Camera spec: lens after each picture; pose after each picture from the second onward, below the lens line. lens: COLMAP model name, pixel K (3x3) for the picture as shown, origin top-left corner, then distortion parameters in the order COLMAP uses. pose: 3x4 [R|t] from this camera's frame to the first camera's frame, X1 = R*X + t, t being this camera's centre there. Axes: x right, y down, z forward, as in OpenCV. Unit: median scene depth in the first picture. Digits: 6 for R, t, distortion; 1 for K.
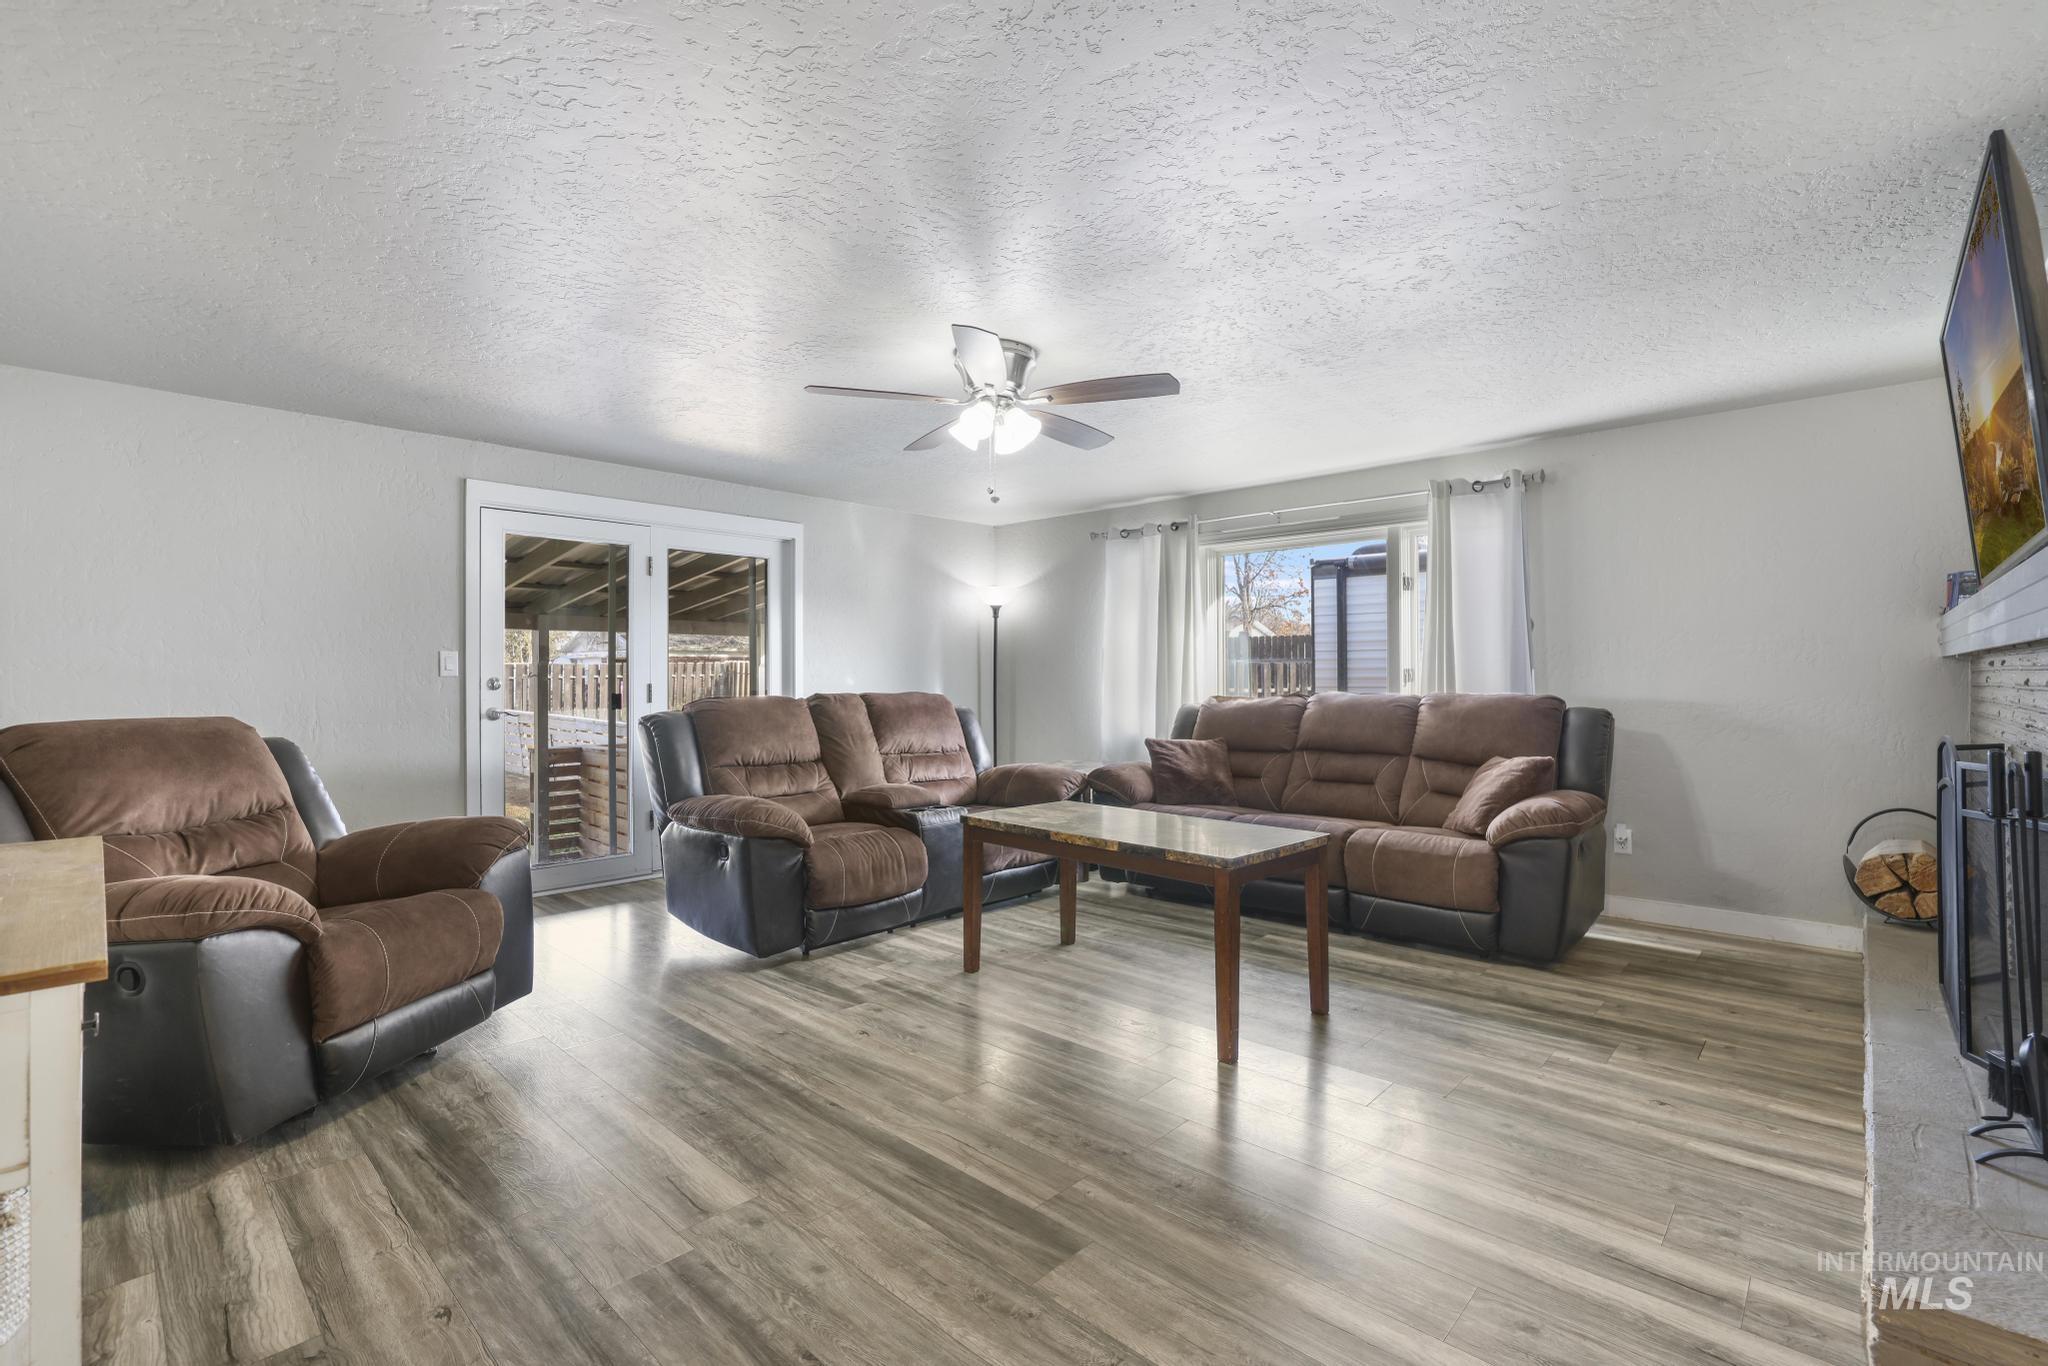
lens RADIAL K [[896.9, 0, 1024.1], [0, 896.9, 675.2], [0, 0, 1]] dist [-0.025901, 0.001506]
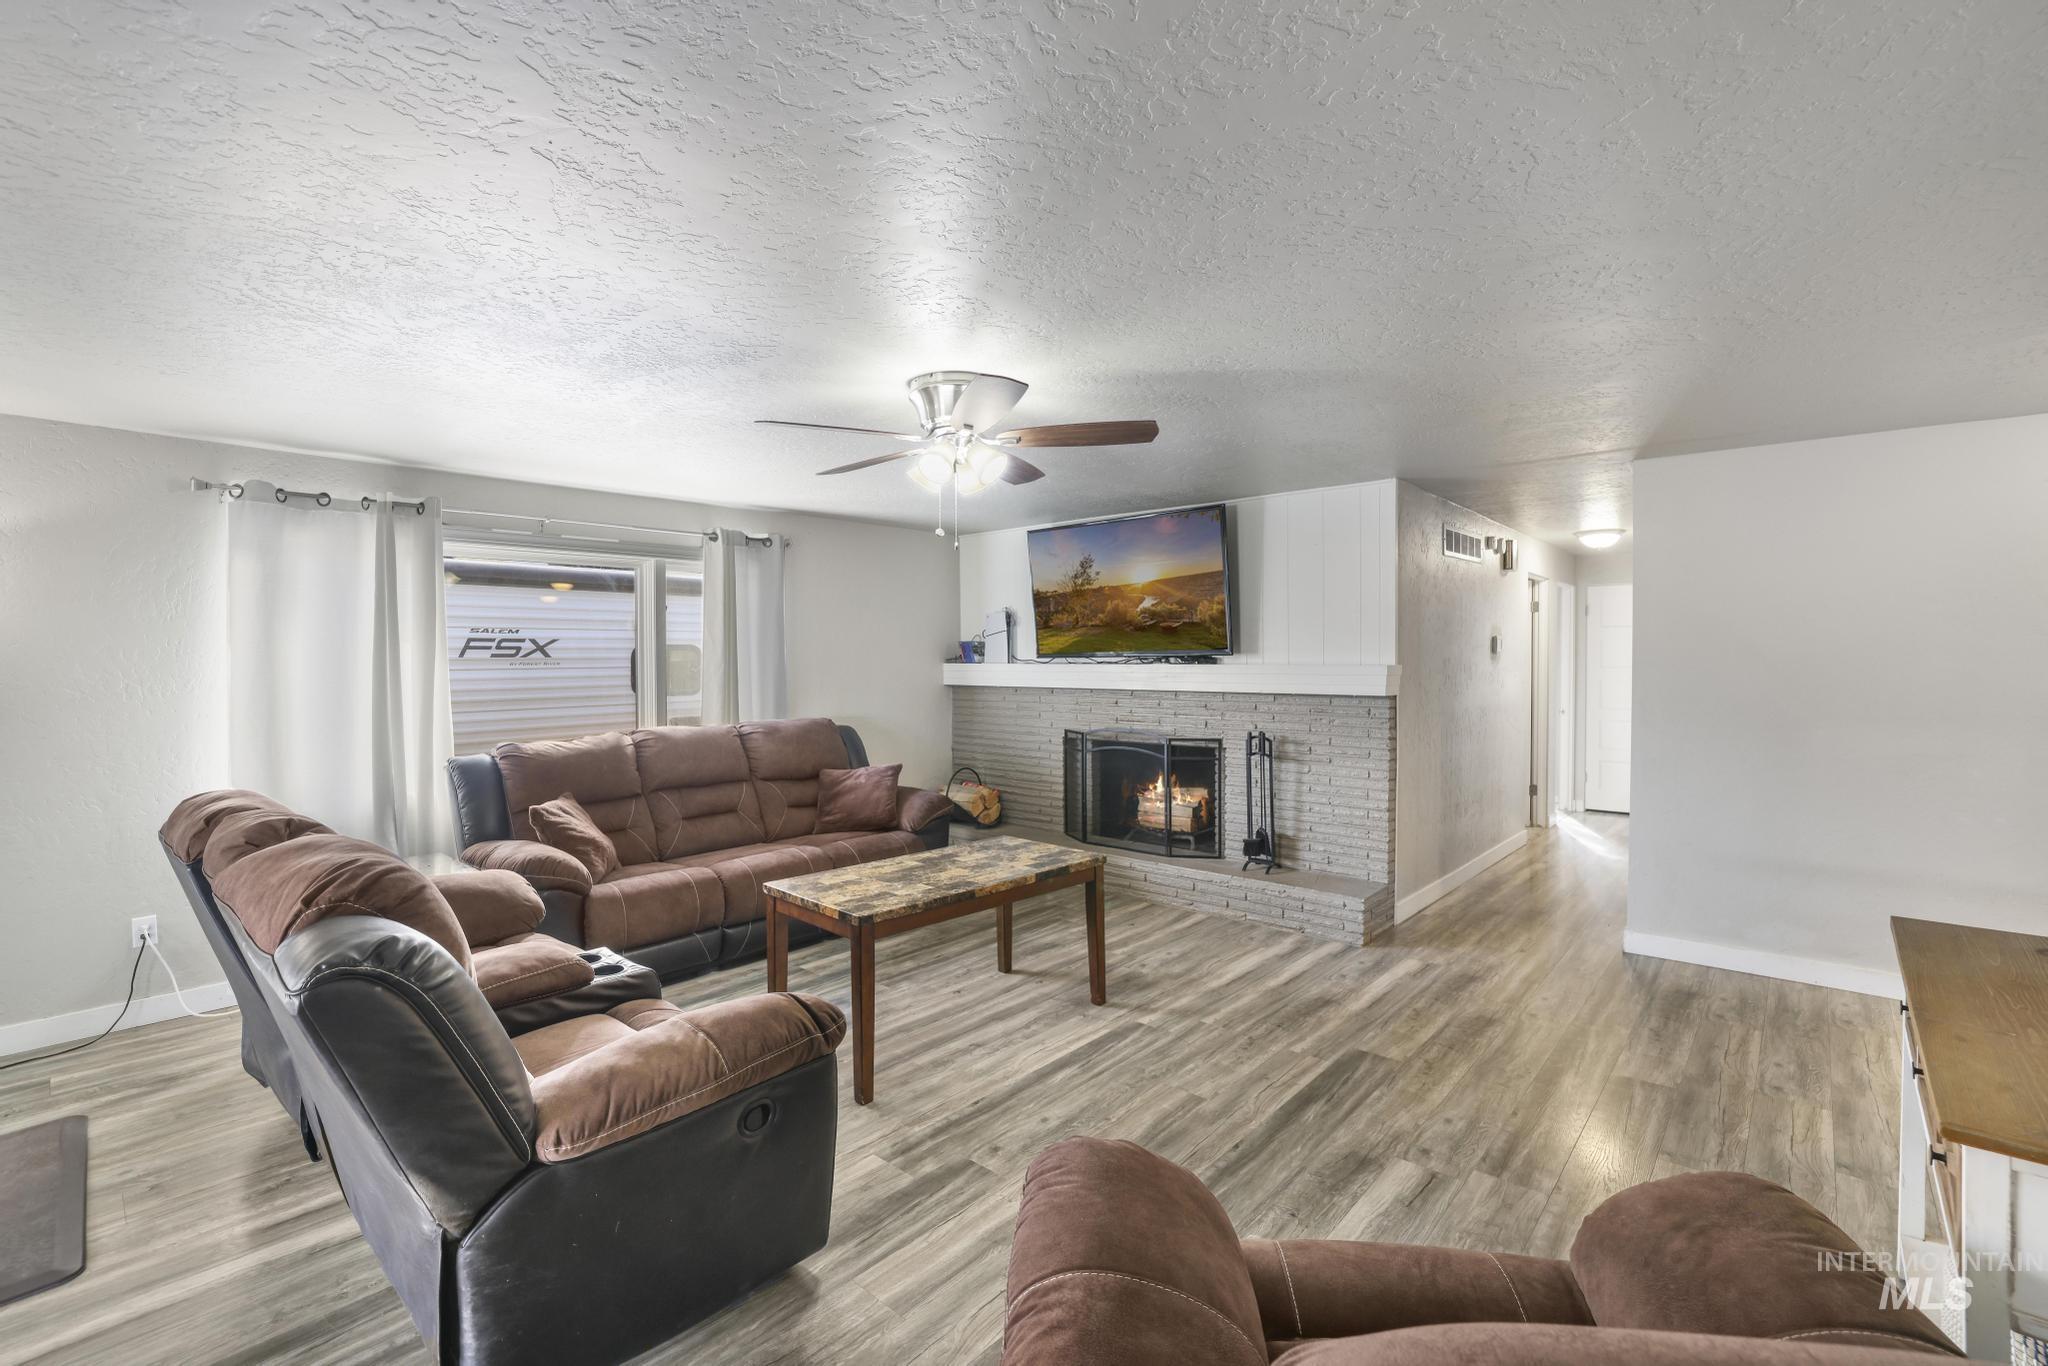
lens RADIAL K [[896.9, 0, 1021.6], [0, 896.9, 672.2], [0, 0, 1]] dist [-0.025901, 0.001506]
pose [[-0.011489, -0.009644, 0.999887, -0.953180], [0.002891, 0.999949, 0.009678, -0.074879], [-0.999930, 0.003002, -0.011460, 0.947553]]
